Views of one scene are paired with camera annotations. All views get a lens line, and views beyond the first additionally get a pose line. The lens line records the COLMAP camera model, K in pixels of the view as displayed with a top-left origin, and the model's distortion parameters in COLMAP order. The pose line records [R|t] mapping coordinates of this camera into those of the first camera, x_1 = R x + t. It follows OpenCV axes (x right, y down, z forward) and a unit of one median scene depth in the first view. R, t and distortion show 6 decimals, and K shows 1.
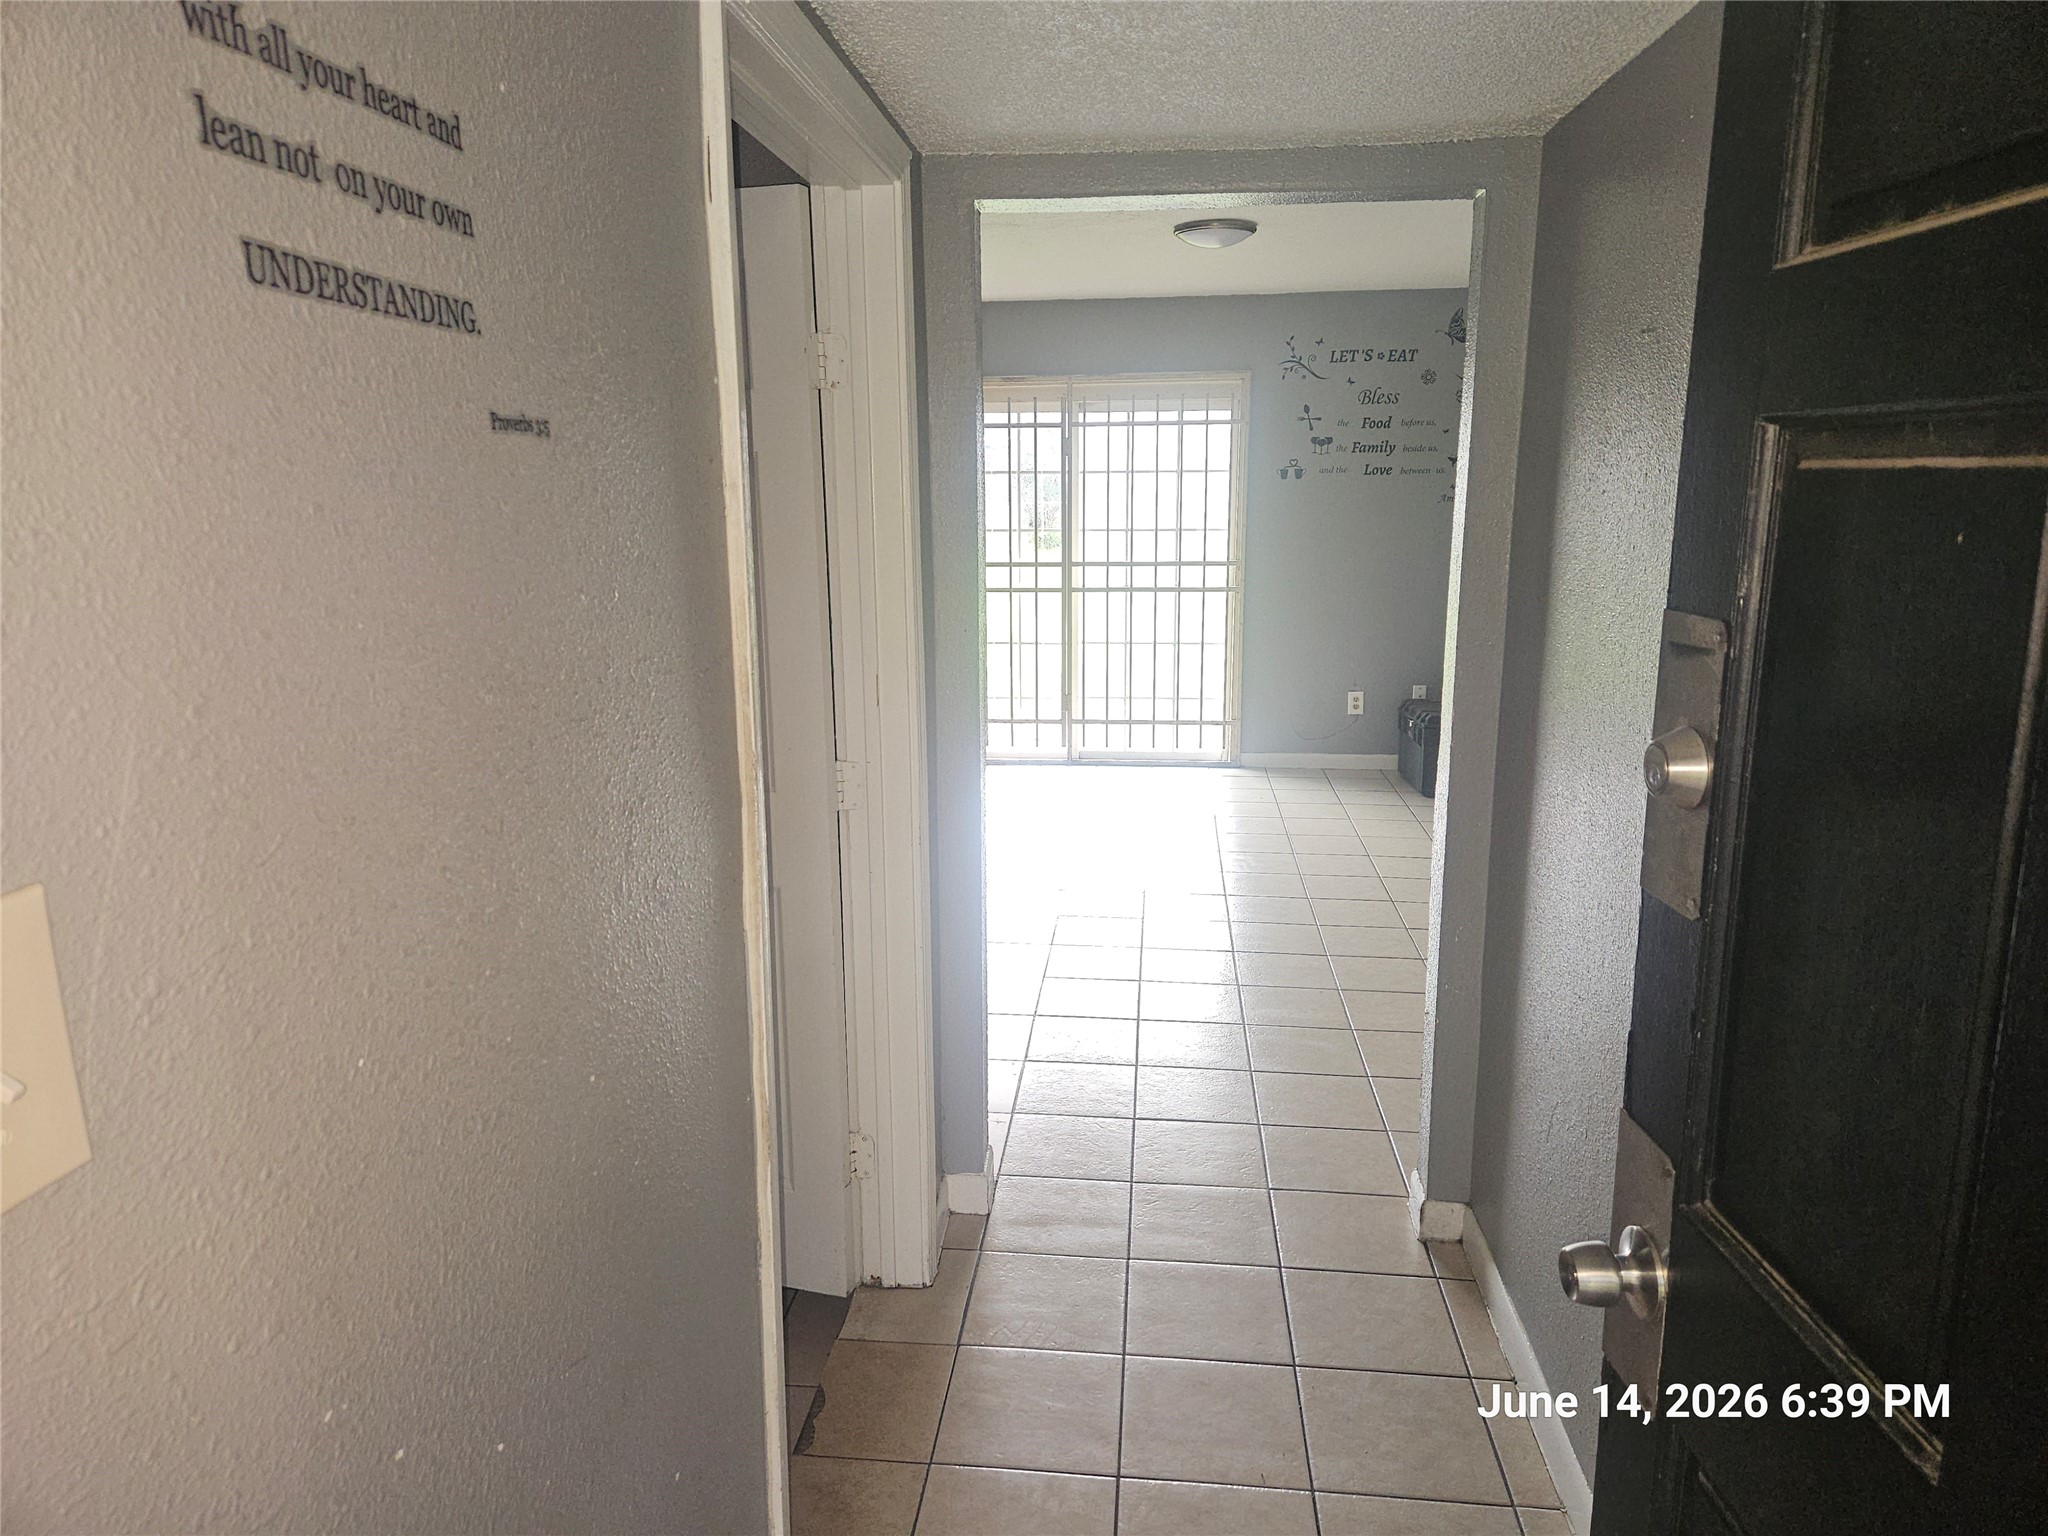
lens RADIAL K [[1371.9, 0, 1020.3], [0, 1371.9, 766.4], [0, 0, 1]] dist [0.078090, -0.064759]
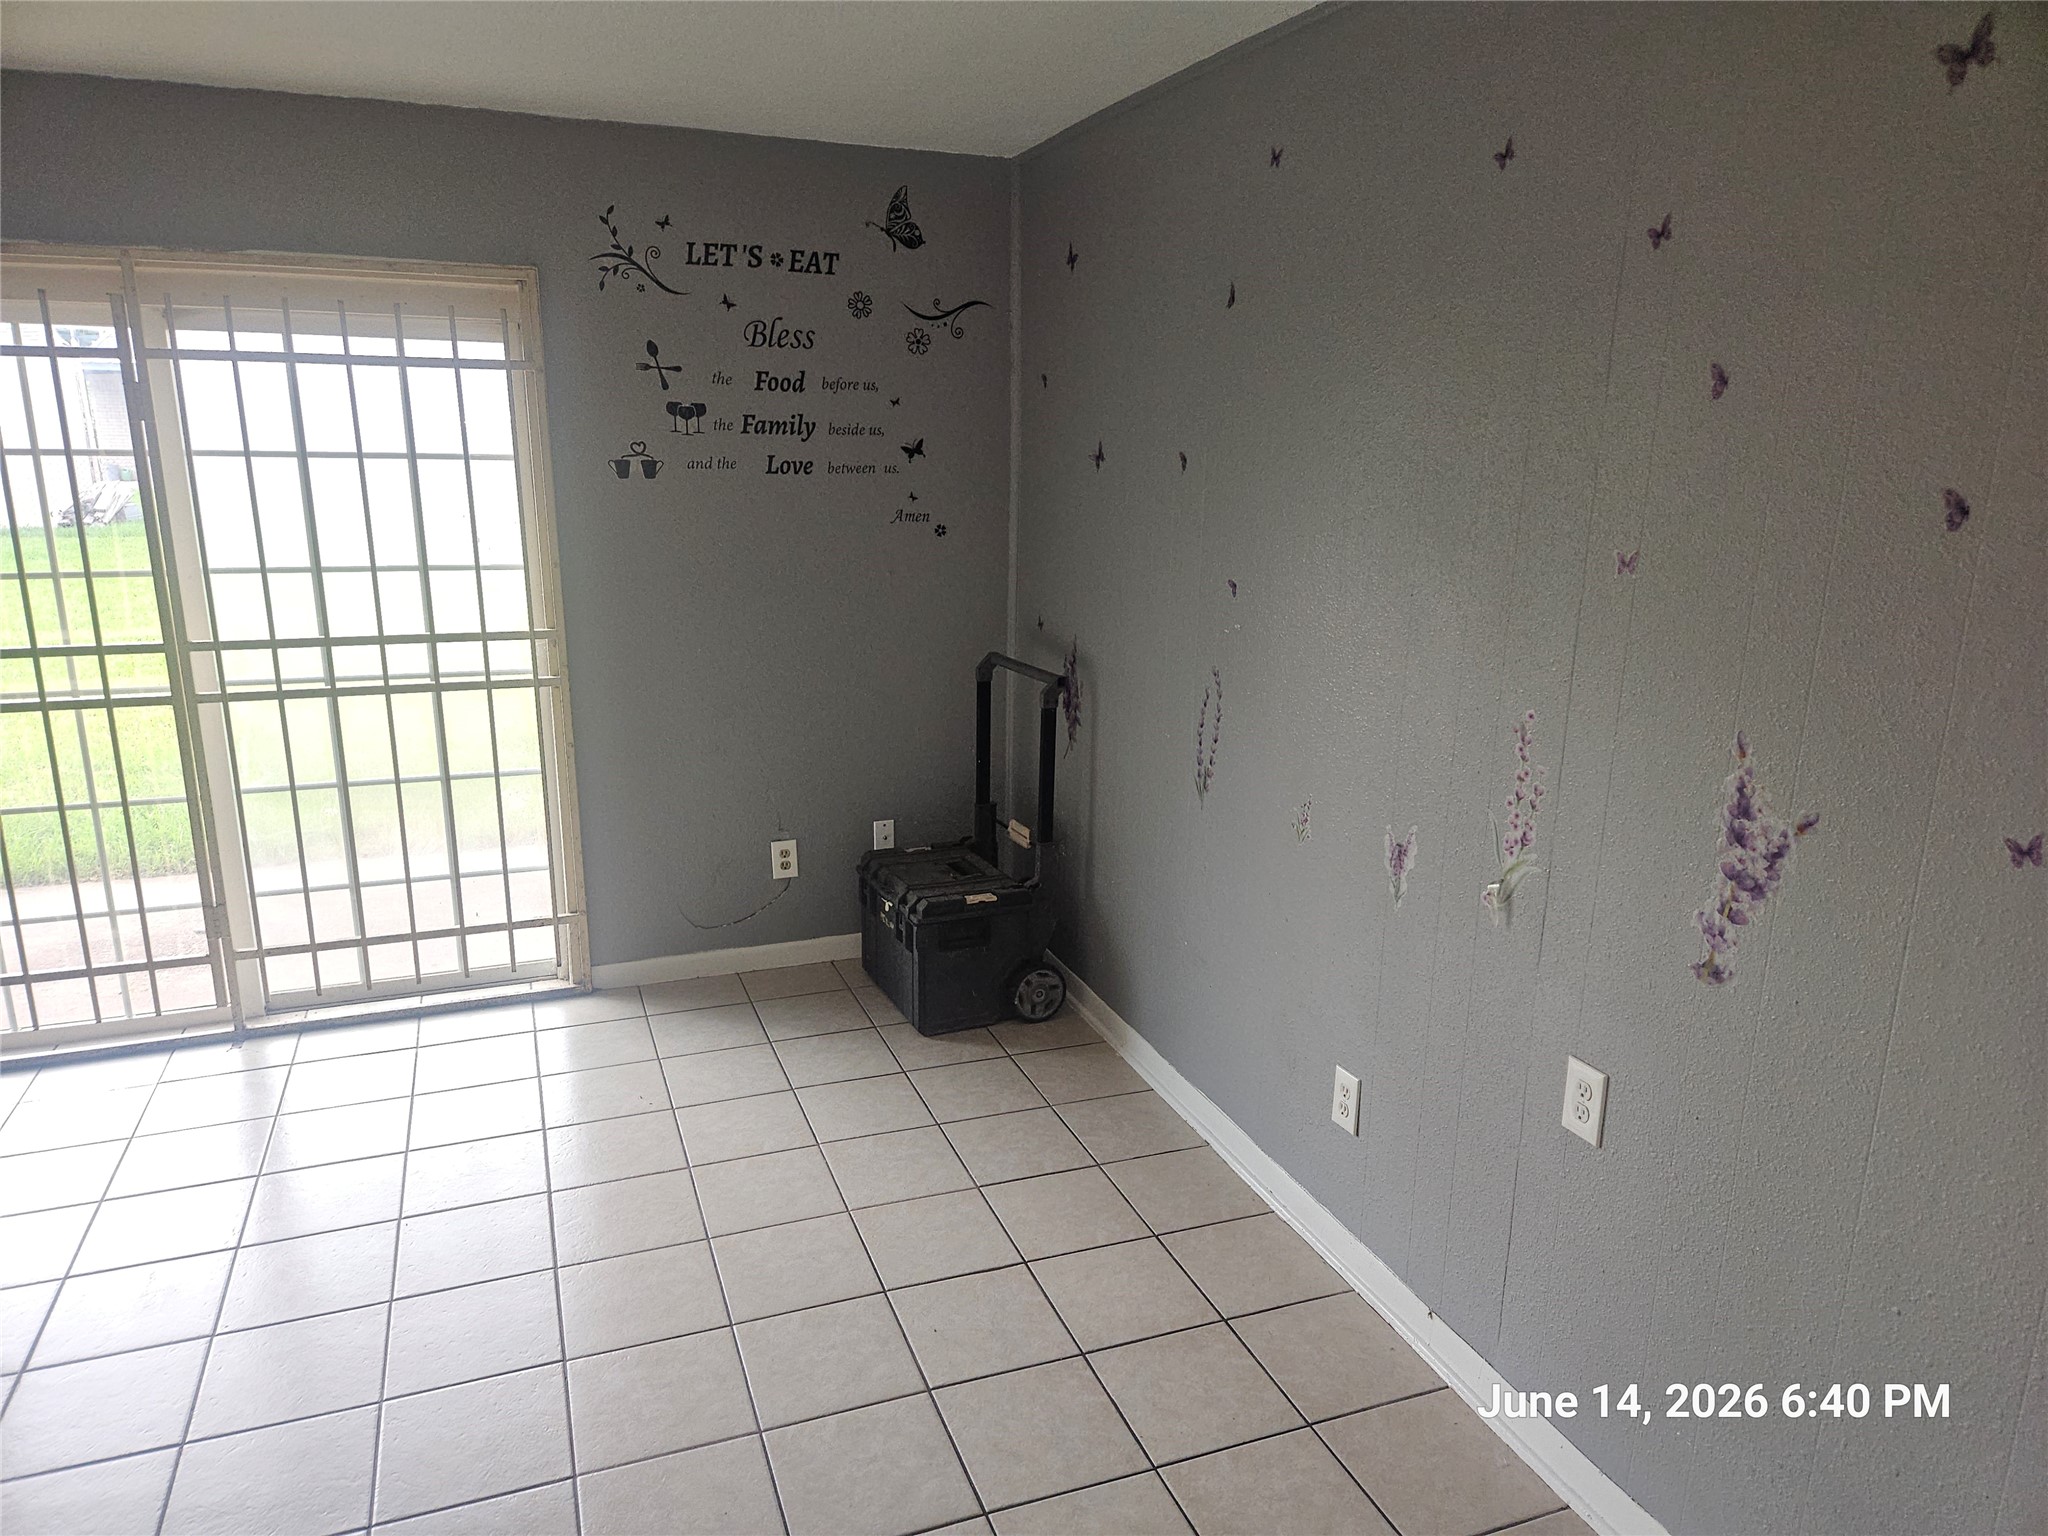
lens RADIAL K [[1371.9, 0, 1026.4], [0, 1371.9, 786.0], [0, 0, 1]] dist [0.078090, -0.064759]
pose [[0.868220, -0.109479, 0.483951, 0.050719], [0.081731, 0.993587, 0.078140, -0.114772], [-0.489402, -0.028288, 0.871599, 0.434086]]
